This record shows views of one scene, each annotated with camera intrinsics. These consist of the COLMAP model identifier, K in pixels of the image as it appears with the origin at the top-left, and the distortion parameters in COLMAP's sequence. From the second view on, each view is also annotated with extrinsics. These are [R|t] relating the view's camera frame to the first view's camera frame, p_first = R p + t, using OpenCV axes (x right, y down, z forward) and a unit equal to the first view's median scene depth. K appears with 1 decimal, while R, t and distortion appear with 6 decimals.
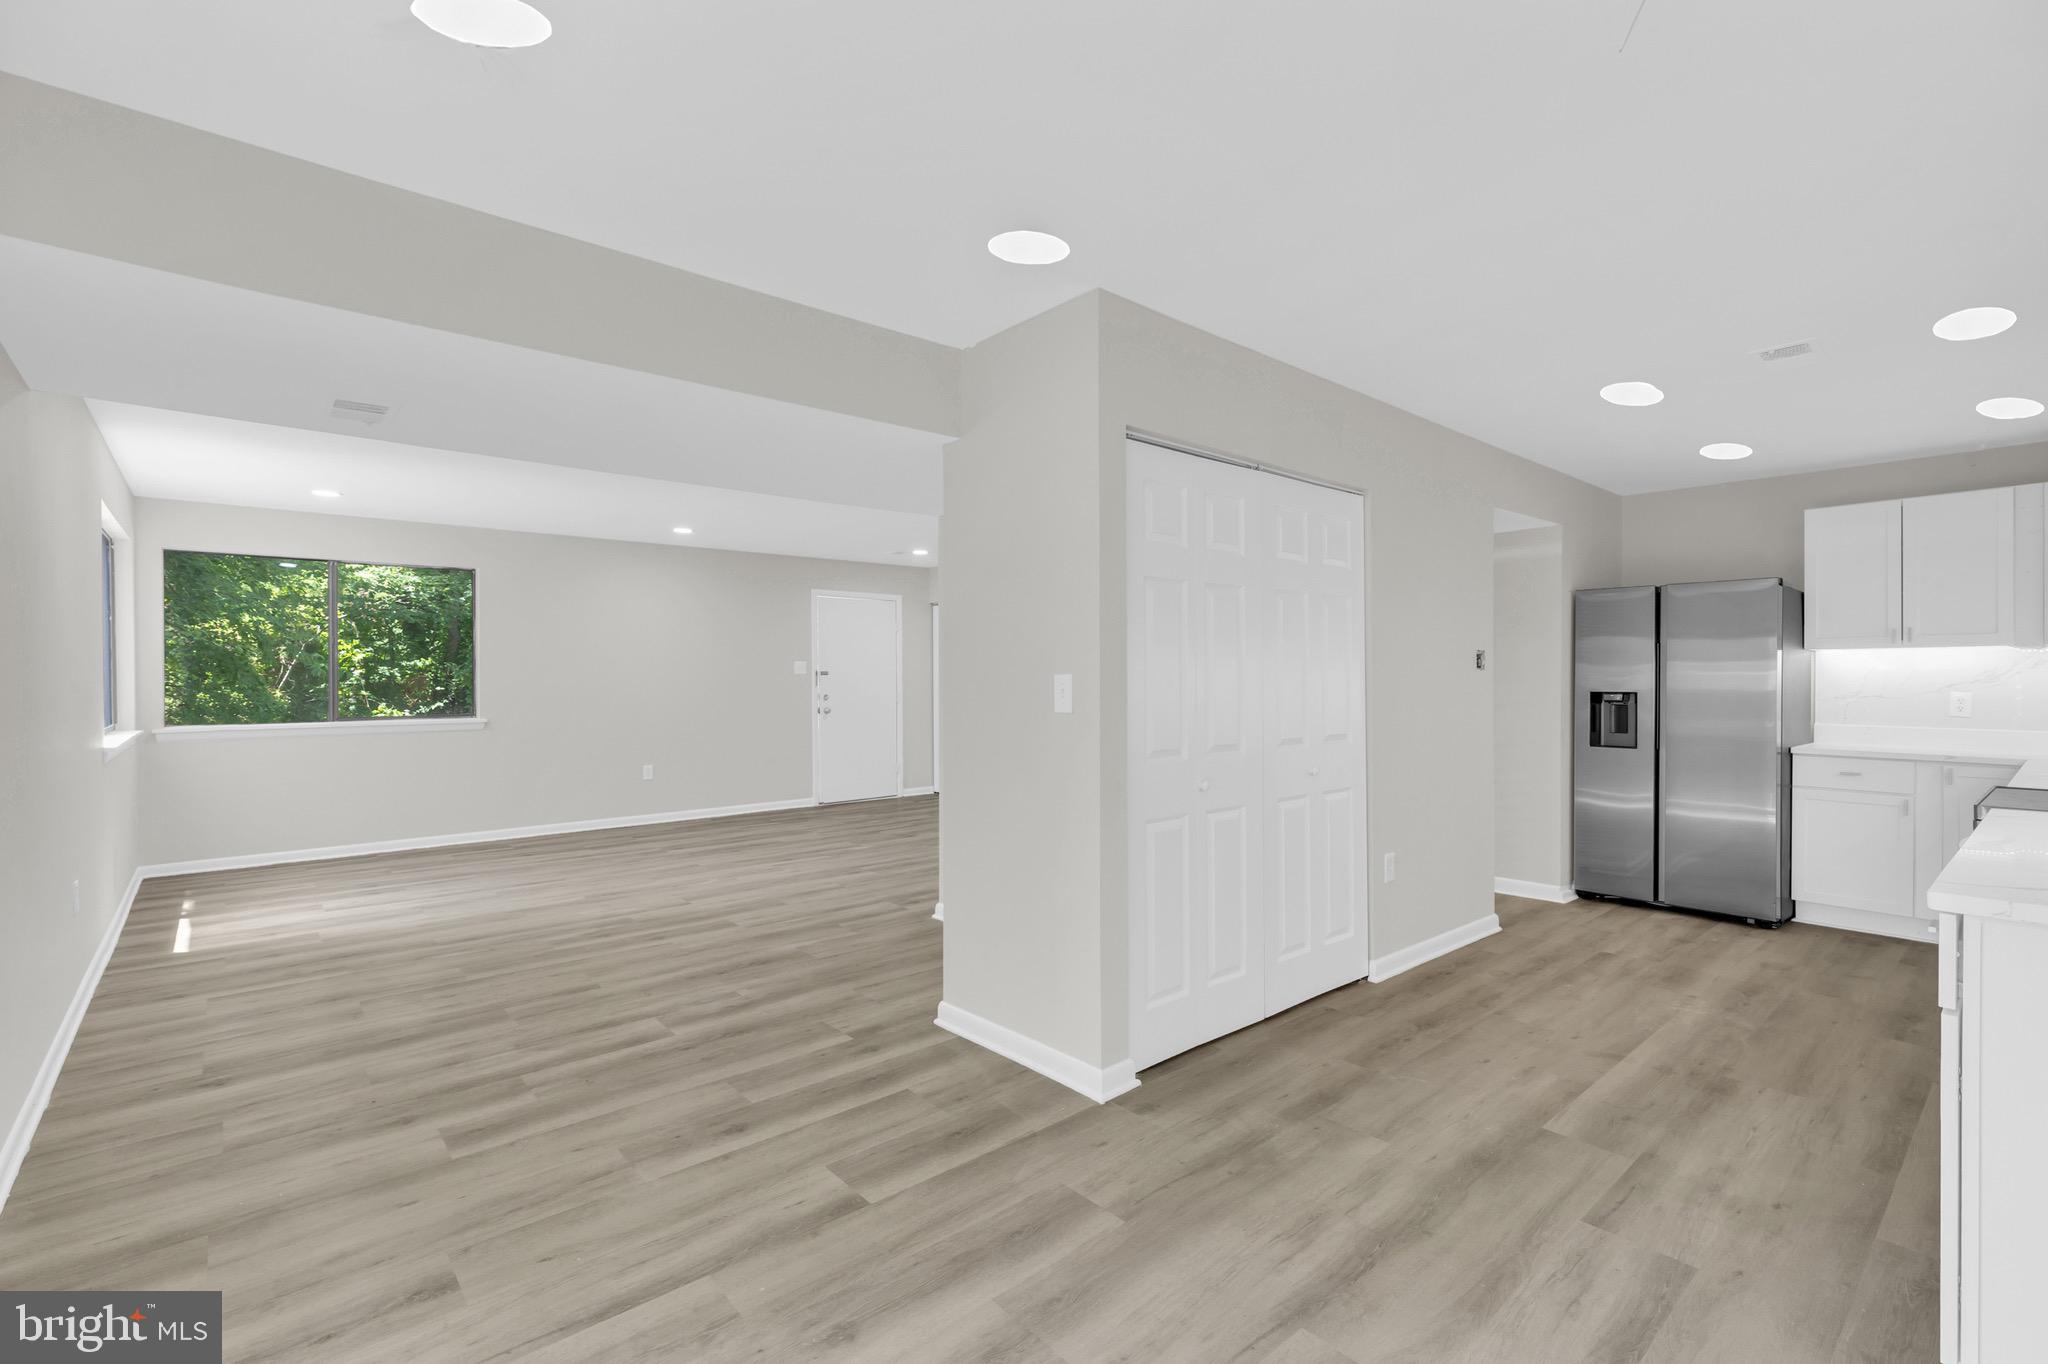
lens RADIAL K [[922.6, 0, 960.9], [0, 922.6, 667.4], [0, 0, 1]] dist [-0.004090, 0.000823]
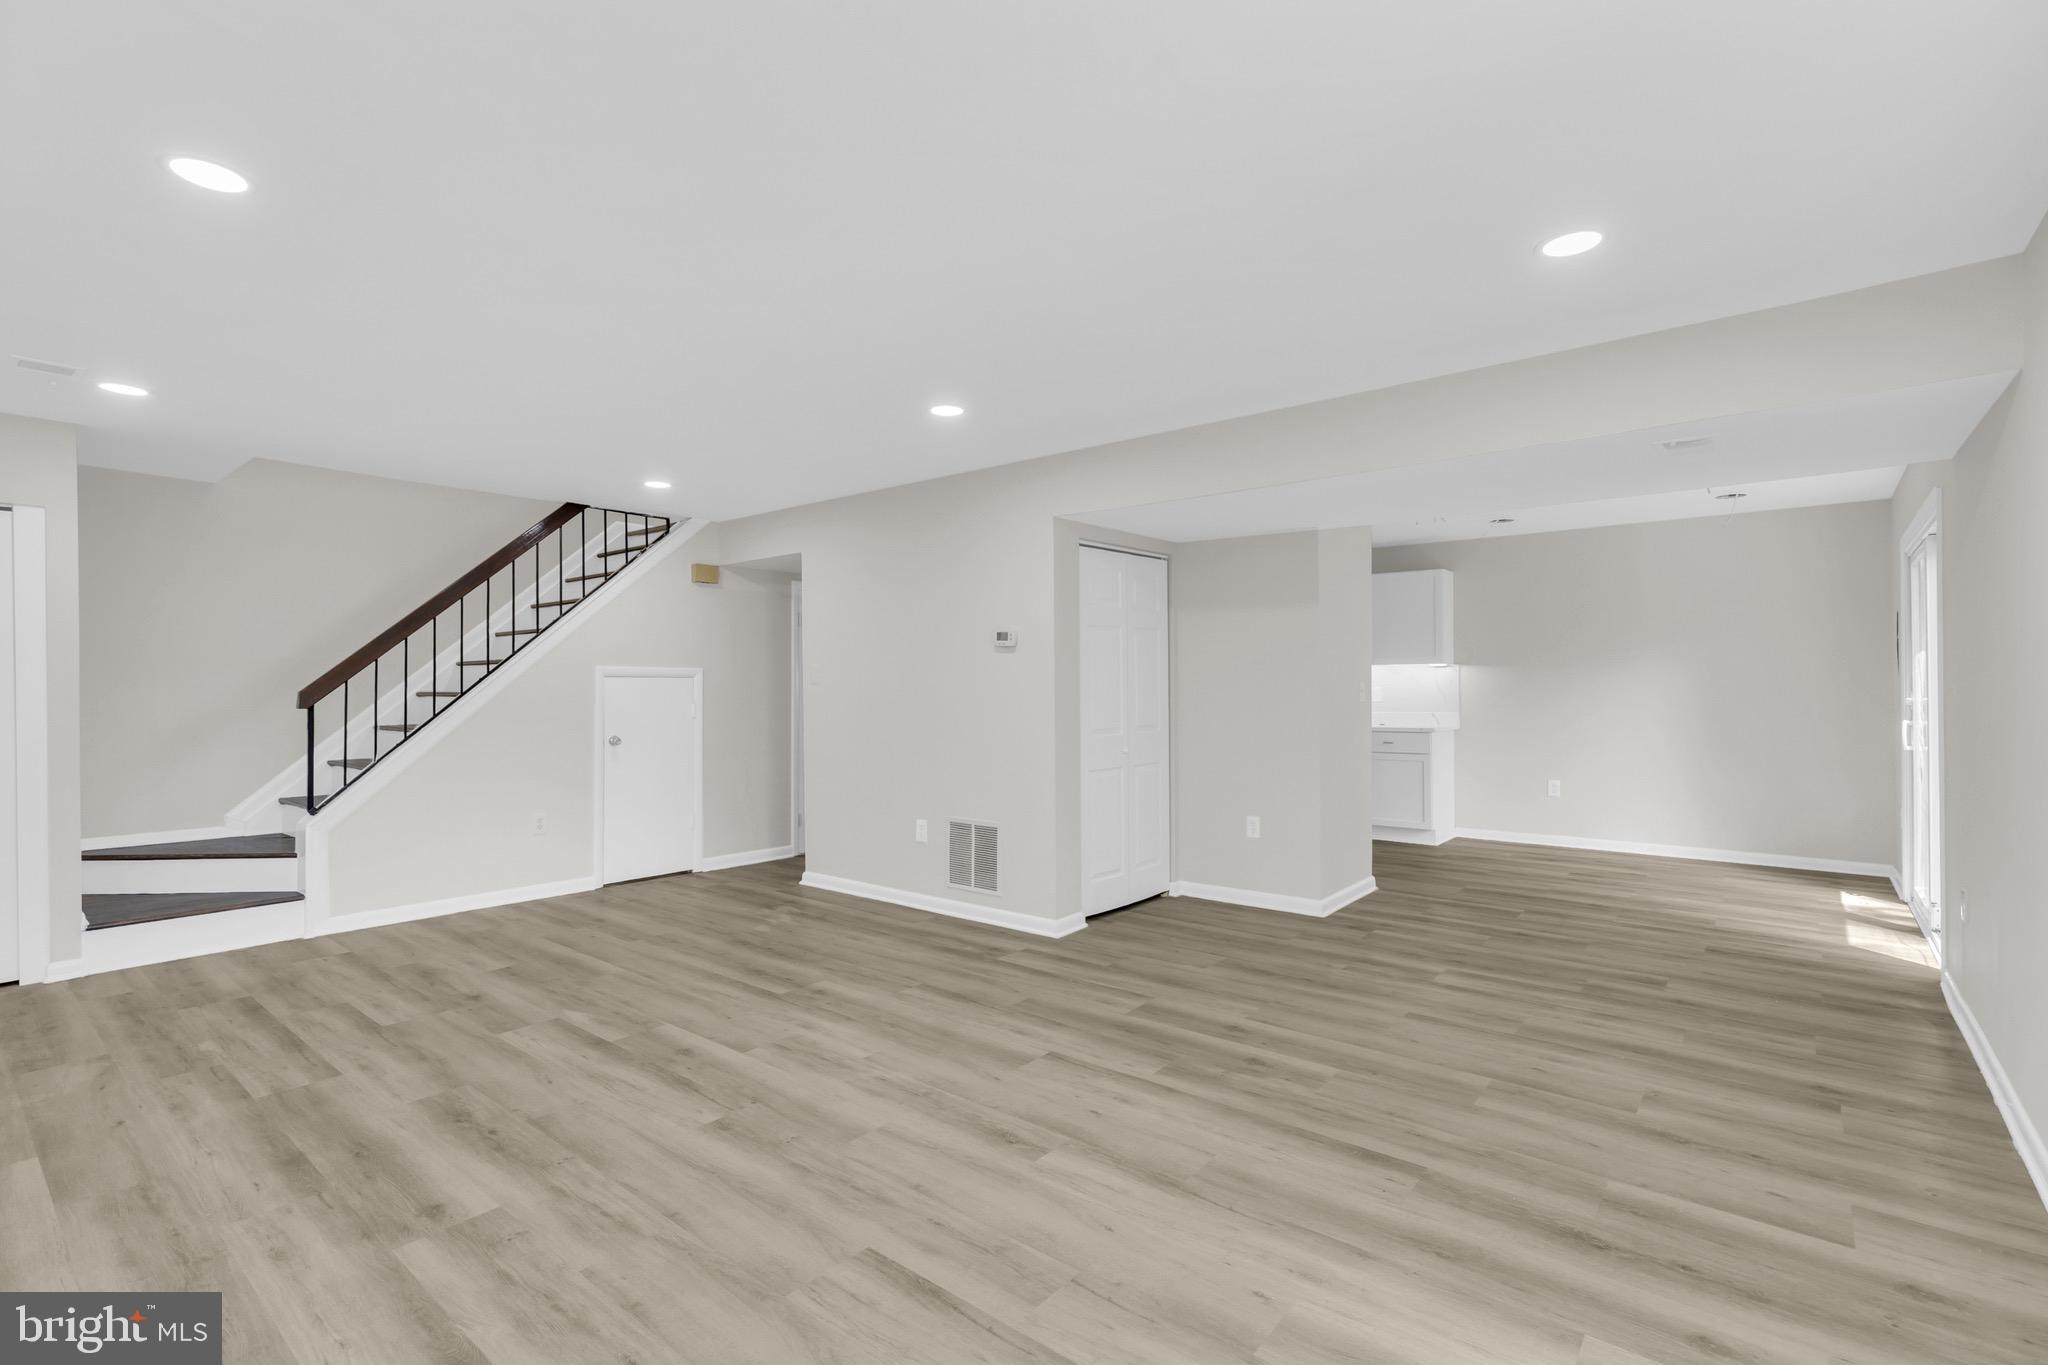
lens RADIAL K [[922.6, 0, 1053.5], [0, 922.6, 666.6], [0, 0, 1]] dist [-0.004090, 0.000823]
pose [[-0.218021, 0.019626, 0.975747, -1.301909], [-0.001507, 0.999790, -0.020446, 0.017524], [-0.975943, -0.005928, -0.217945, 1.647609]]
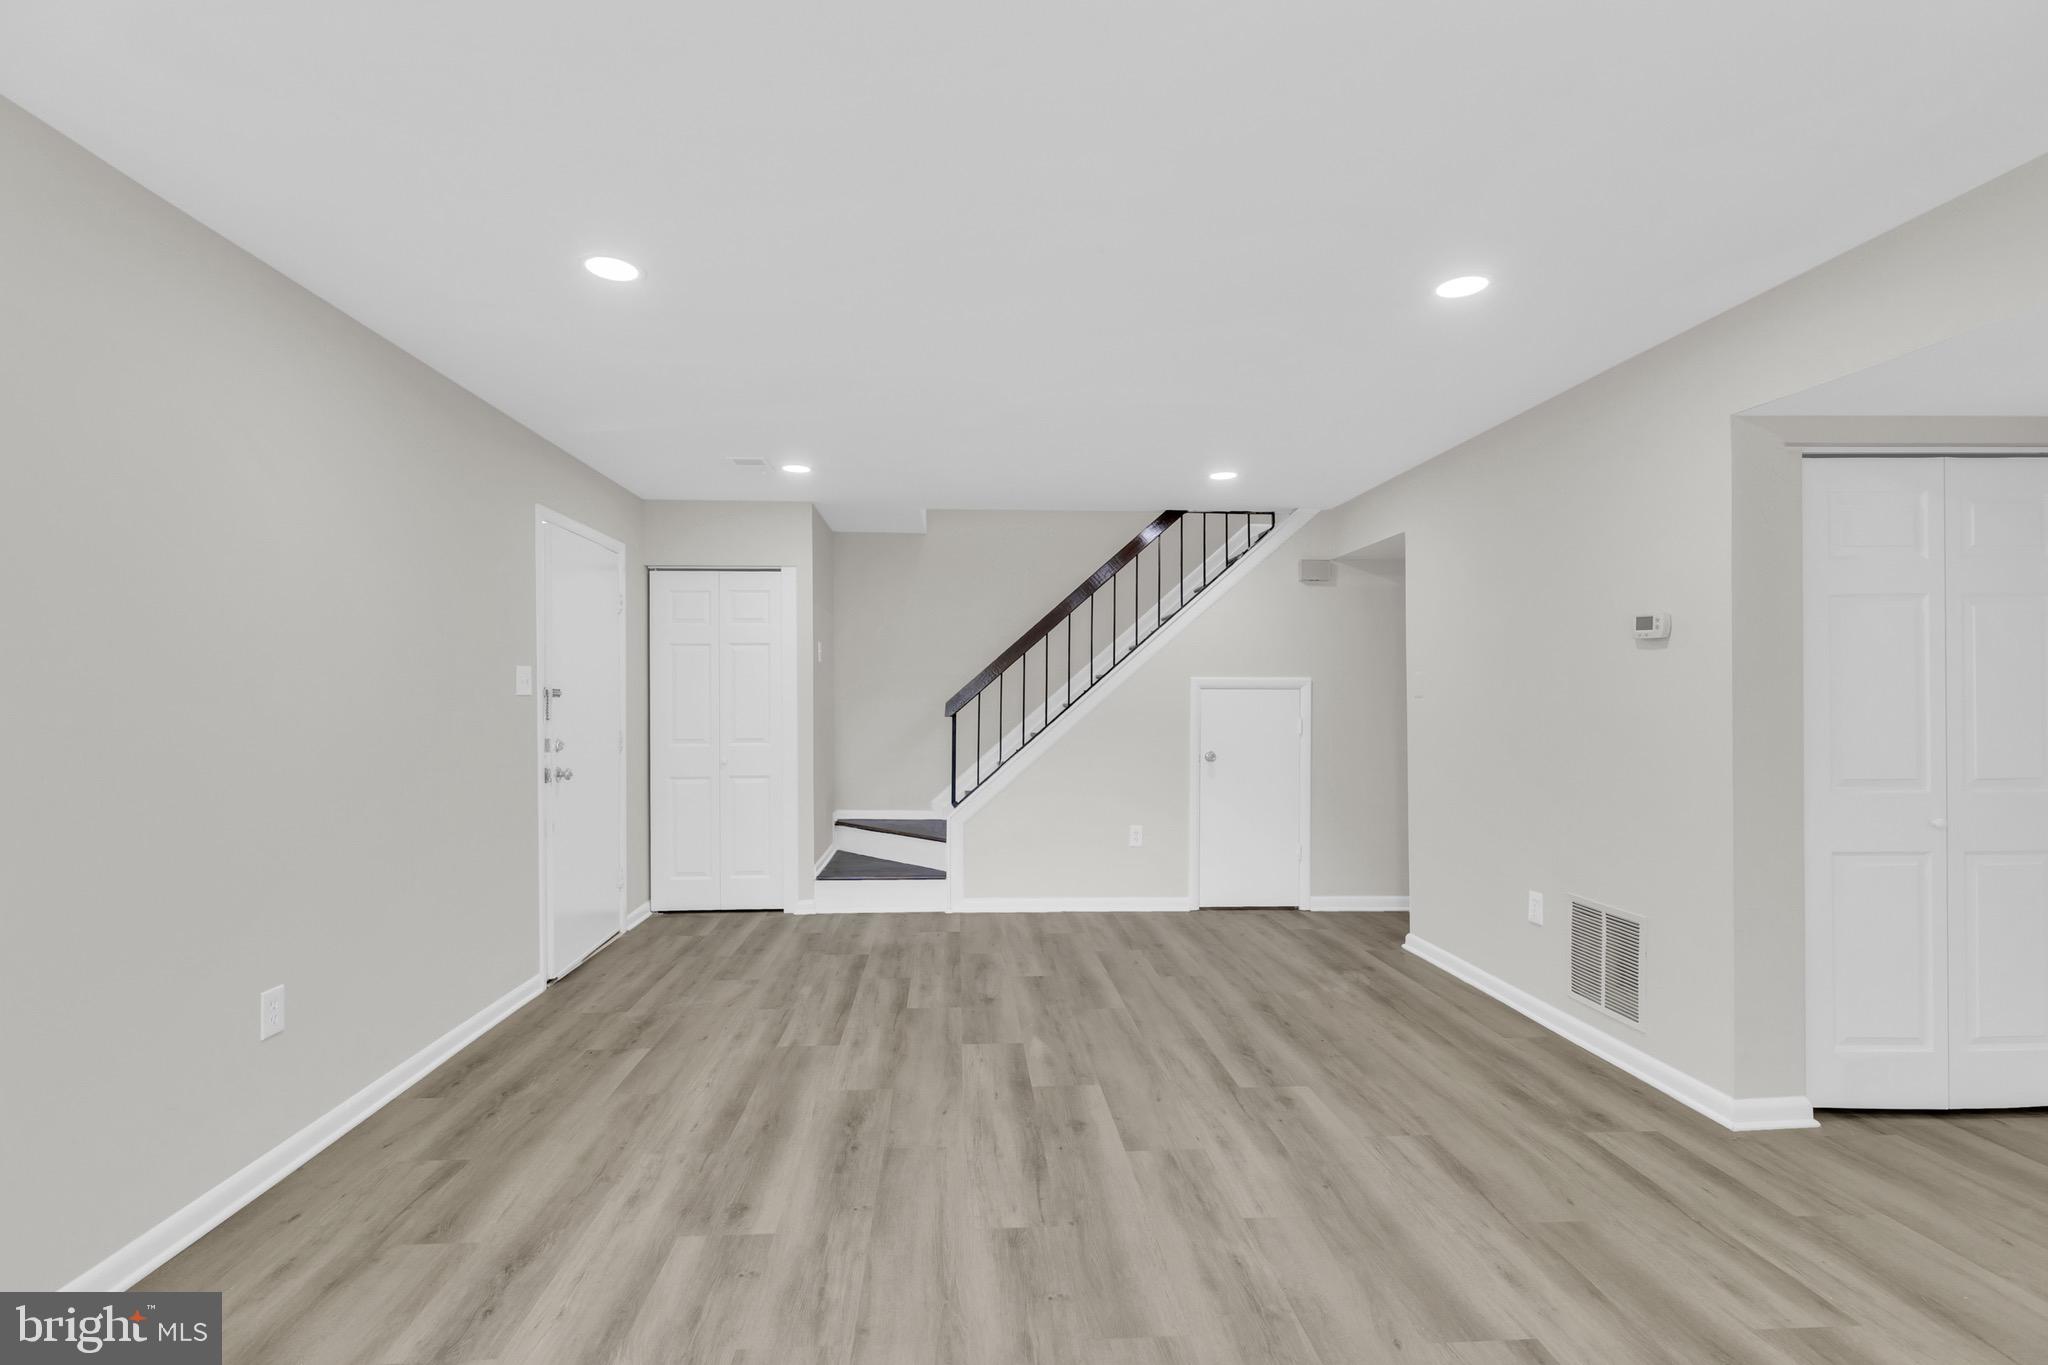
lens RADIAL K [[964.3, 0, 1020.2], [0, 964.3, 678.7], [0, 0, 1]] dist [0.002373, 0.000152]
pose [[0.584547, 0.016545, 0.811191, -1.030540], [-0.004568, 0.999843, -0.017102, 0.016276], [-0.811347, 0.006292, 0.584531, 1.370011]]
